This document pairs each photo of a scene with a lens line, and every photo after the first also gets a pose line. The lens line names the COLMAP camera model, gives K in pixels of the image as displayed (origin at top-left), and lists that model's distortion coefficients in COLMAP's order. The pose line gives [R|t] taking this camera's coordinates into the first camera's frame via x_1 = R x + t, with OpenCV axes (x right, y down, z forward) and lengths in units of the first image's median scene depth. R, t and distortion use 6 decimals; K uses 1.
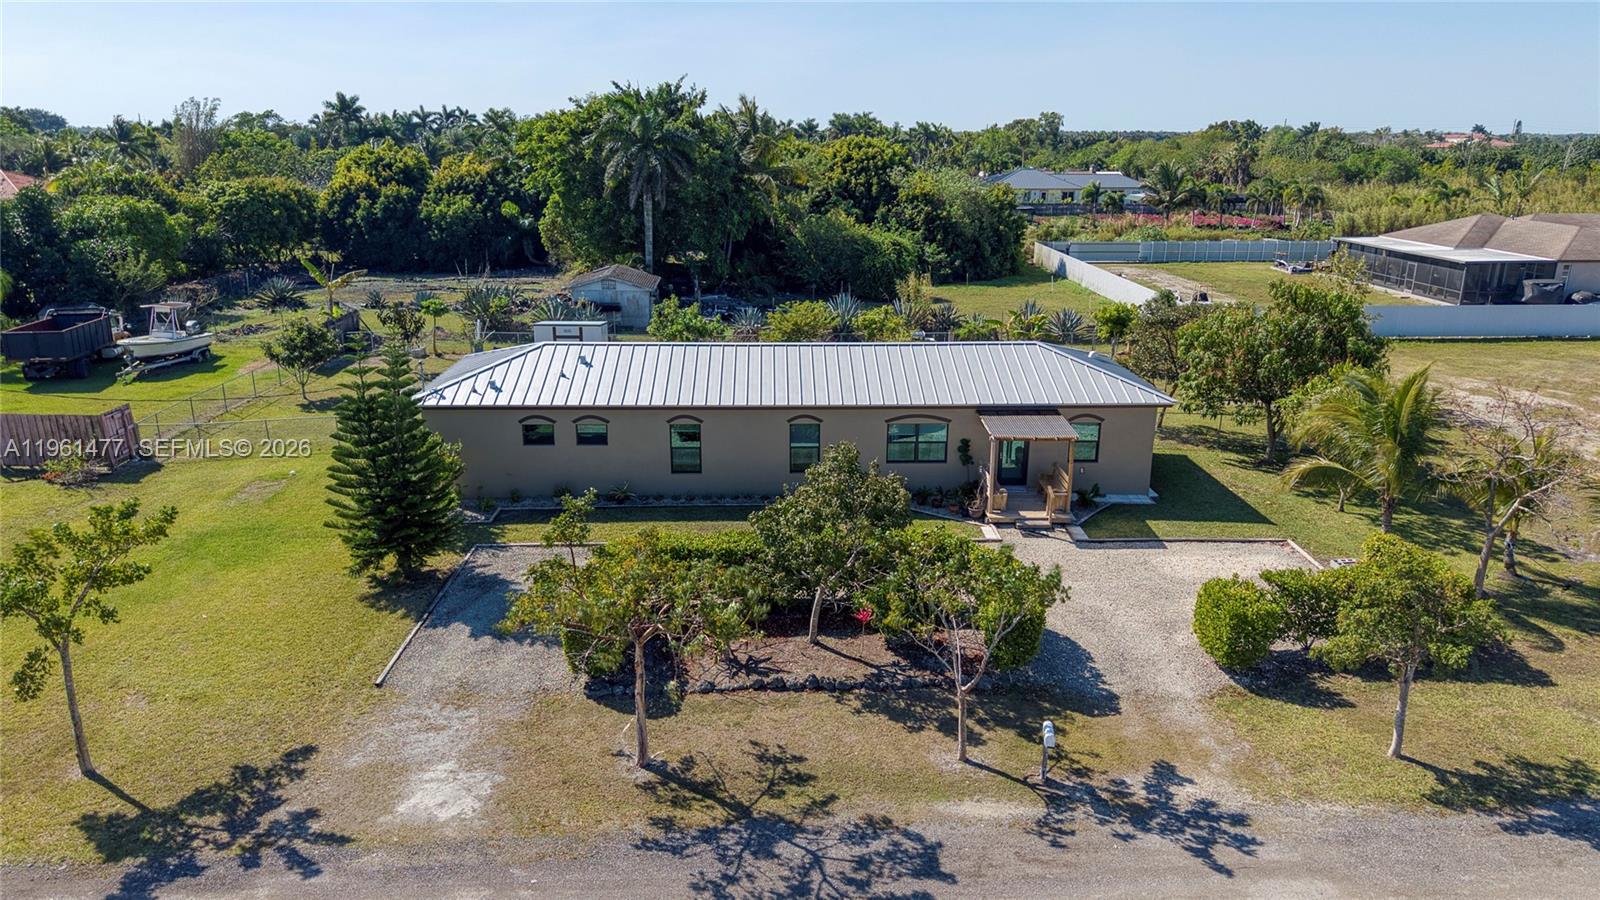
lens RADIAL K [[1066.2, 0, 804.9], [0, 1066.2, 470.8], [0, 0, 1]] dist [0.015047, -0.003430]
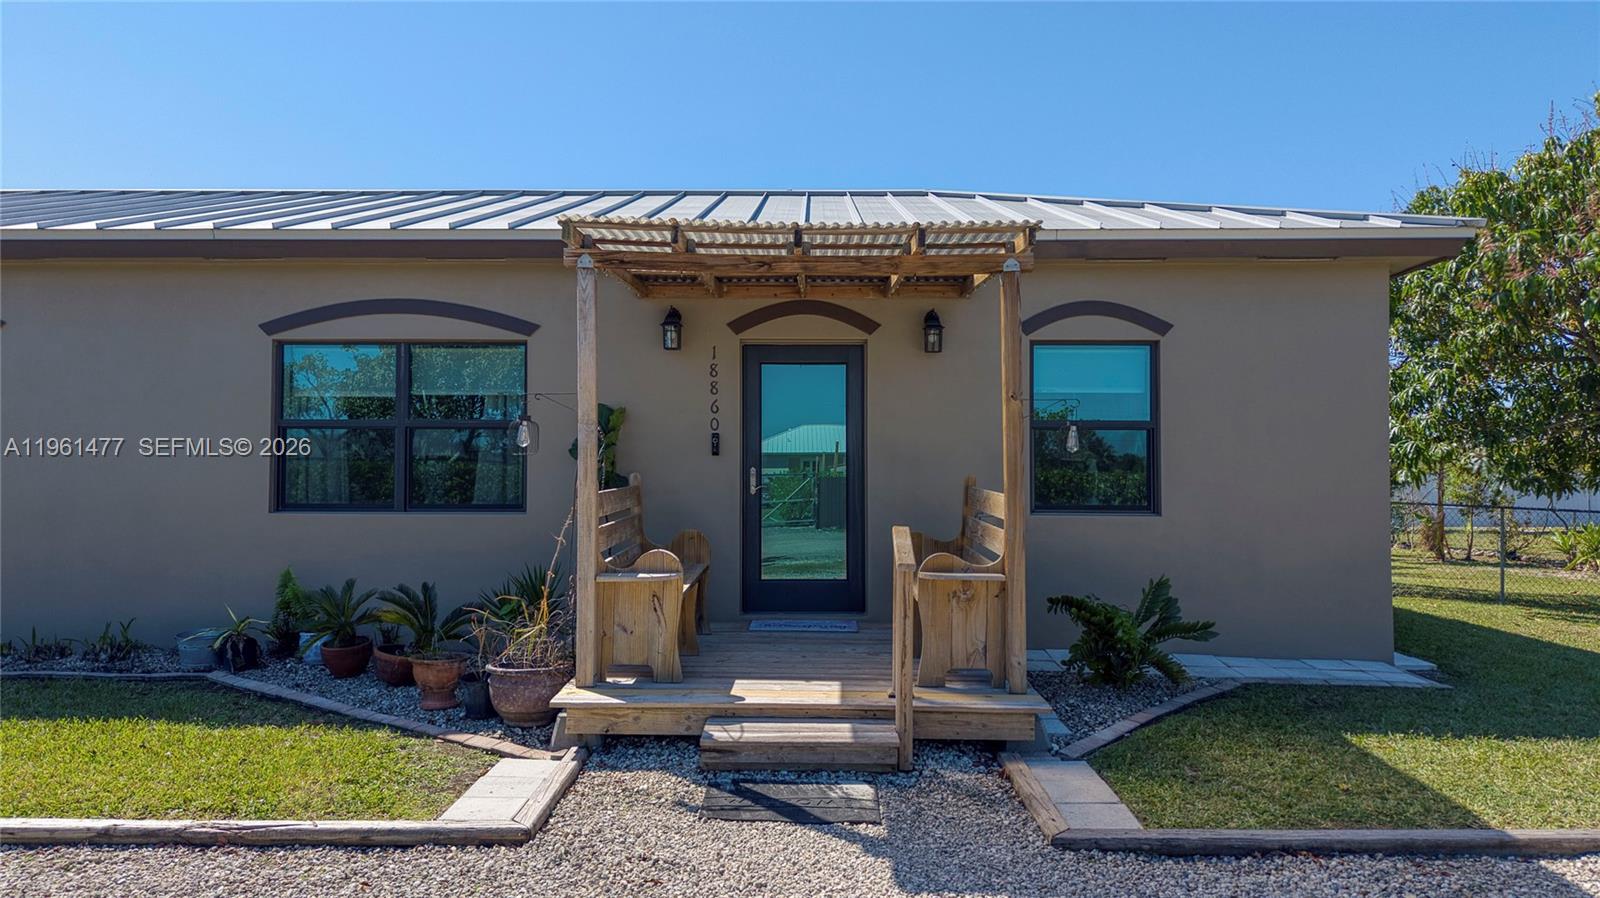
lens RADIAL K [[1062.2, 0, 800.0], [0, 1062.2, 449.0], [0, 0, 1]] dist [0.058234, -0.087990]
pose [[0.998927, -0.006762, -0.045826, 0.110450], [-0.008710, 0.944223, -0.329192, 0.030663], [0.045496, 0.329238, 0.943150, 0.413375]]
